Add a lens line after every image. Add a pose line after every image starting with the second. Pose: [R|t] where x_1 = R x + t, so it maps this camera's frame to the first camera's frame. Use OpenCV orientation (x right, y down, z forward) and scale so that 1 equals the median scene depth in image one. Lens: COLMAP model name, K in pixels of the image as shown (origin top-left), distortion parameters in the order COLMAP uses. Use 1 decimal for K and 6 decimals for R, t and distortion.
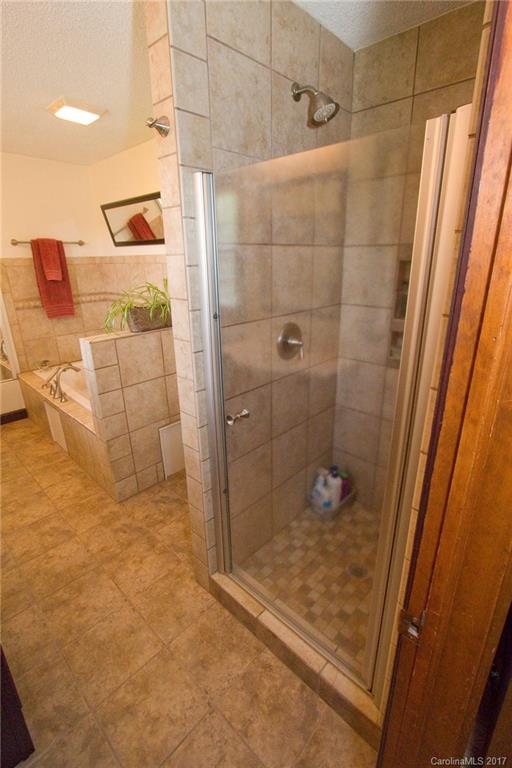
lens RADIAL K [[359.9, 0, 255.0], [0, 359.9, 368.6], [0, 0, 1]] dist [-0.015984, -0.000068]
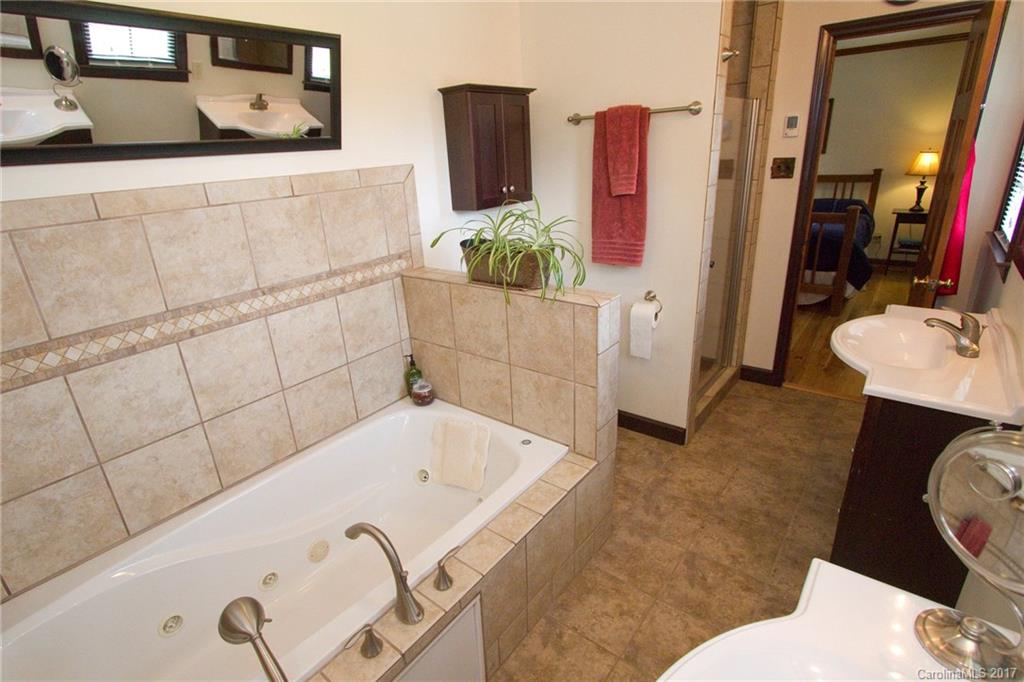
lens RADIAL K [[499.0, 0, 512.0], [0, 499.0, 341.0], [0, 0, 1]] dist [-0.001103, 0.000003]
pose [[-0.086956, -0.346669, 0.933948, -1.328773], [0.349722, 0.867210, 0.354459, -0.397570], [-0.932809, 0.357444, 0.045828, 1.195679]]
